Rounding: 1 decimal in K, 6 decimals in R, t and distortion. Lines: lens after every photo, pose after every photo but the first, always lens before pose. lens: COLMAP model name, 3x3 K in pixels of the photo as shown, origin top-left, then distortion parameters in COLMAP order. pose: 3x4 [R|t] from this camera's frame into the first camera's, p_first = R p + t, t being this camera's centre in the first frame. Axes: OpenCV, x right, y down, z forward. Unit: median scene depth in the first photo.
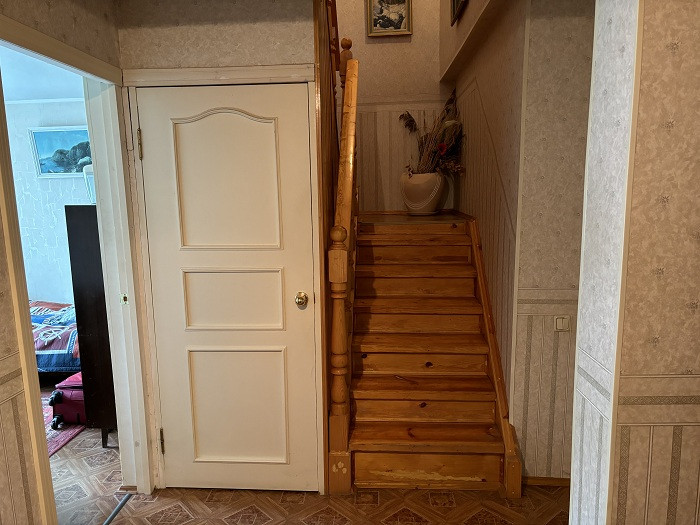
lens RADIAL K [[527.6, 0, 351.3], [0, 527.6, 263.5], [0, 0, 1]] dist [0.054363, -0.060998]
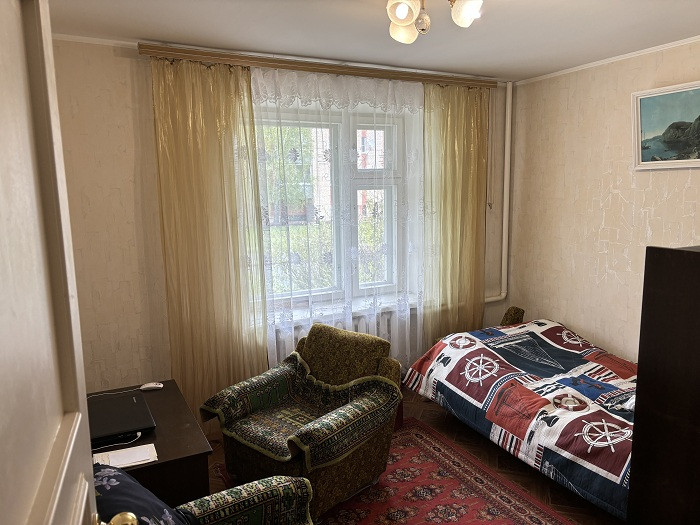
lens RADIAL K [[527.6, 0, 351.8], [0, 527.6, 264.4], [0, 0, 1]] dist [0.054363, -0.060998]
pose [[0.507772, 0.146071, -0.849017, -0.190495], [-0.125879, 0.987523, 0.094616, -0.062966], [0.852245, 0.058830, 0.519824, 0.372167]]
